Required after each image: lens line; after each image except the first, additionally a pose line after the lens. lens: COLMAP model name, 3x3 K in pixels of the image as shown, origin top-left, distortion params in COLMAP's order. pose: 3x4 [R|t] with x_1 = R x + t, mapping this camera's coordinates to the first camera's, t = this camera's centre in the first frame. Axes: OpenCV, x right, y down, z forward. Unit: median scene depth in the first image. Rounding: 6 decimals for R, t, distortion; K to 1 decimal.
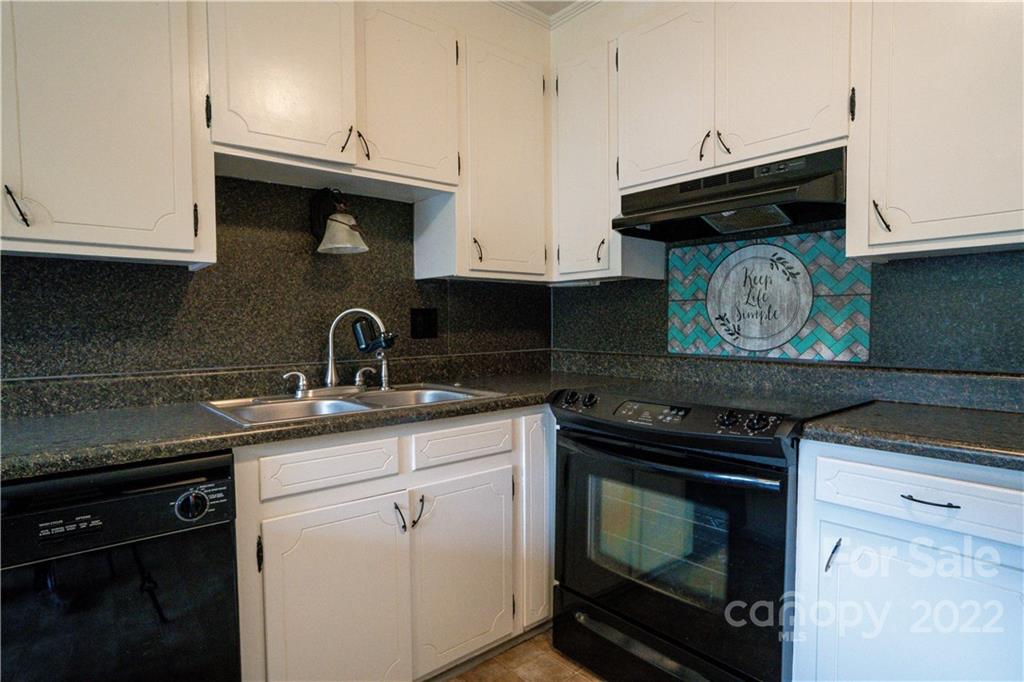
lens RADIAL K [[541.6, 0, 502.8], [0, 541.6, 345.8], [0, 0, 1]] dist [-0.054713, 0.036886]
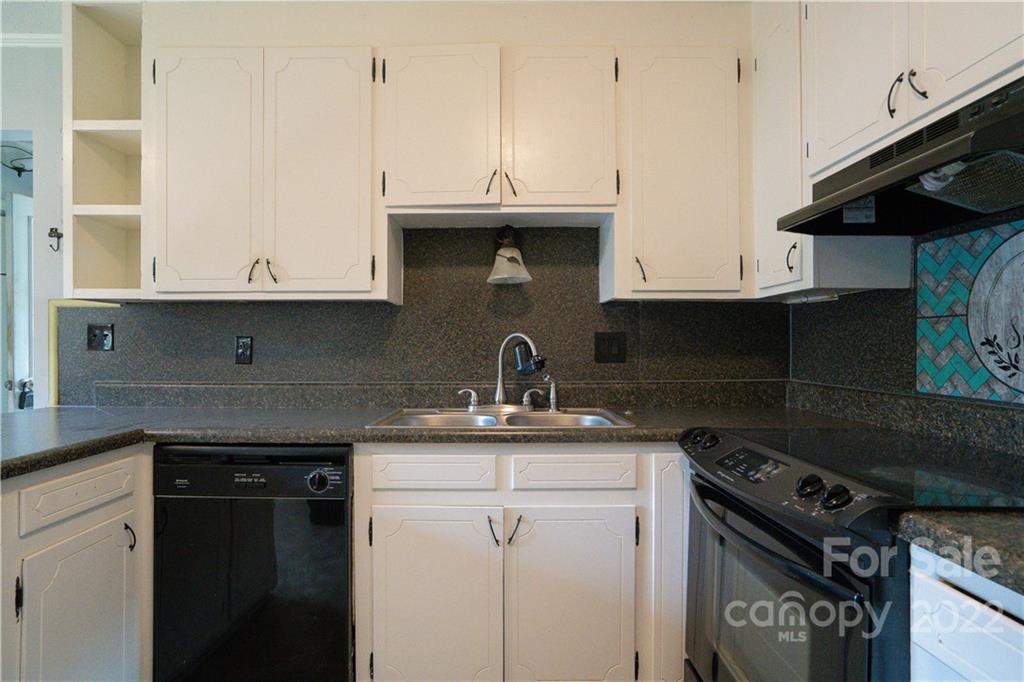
lens RADIAL K [[552.6, 0, 500.5], [0, 552.6, 346.2], [0, 0, 1]] dist [-0.055582, 0.039399]
pose [[0.766807, 0.006237, -0.641847, 0.407822], [-0.031361, 0.999123, -0.027759, -0.011828], [0.641111, 0.041415, 0.766330, 0.131996]]
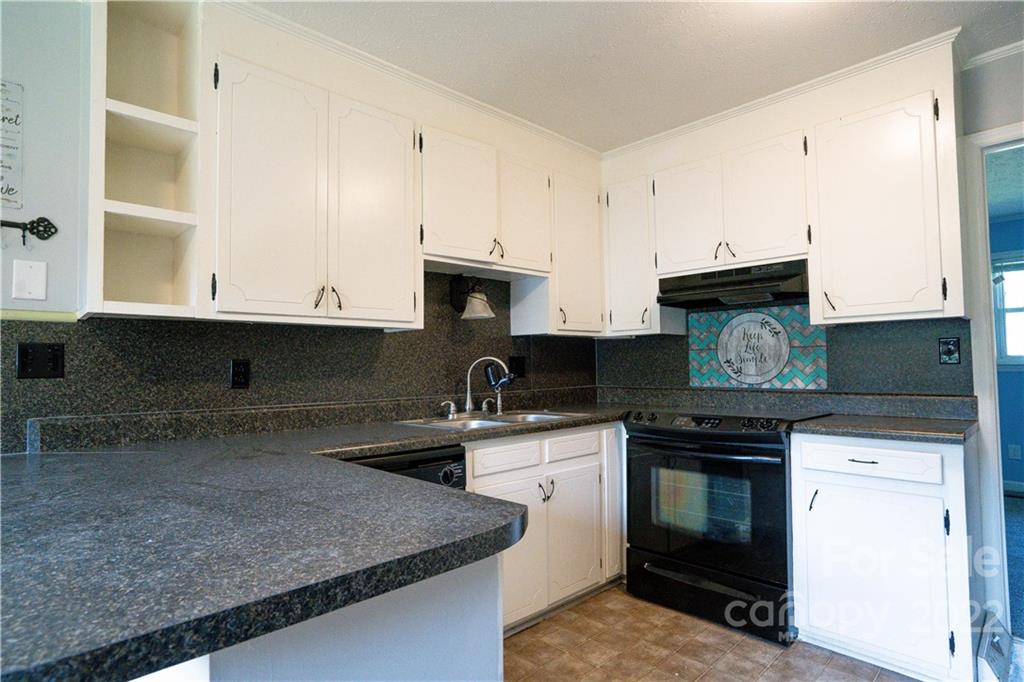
lens RADIAL K [[541.6, 0, 502.8], [0, 541.6, 345.8], [0, 0, 1]] dist [-0.054713, 0.036886]
pose [[0.998374, -0.004530, 0.056828, -0.310130], [0.009051, 0.996790, -0.079552, 0.016542], [-0.056285, 0.079937, 0.995210, -0.453436]]
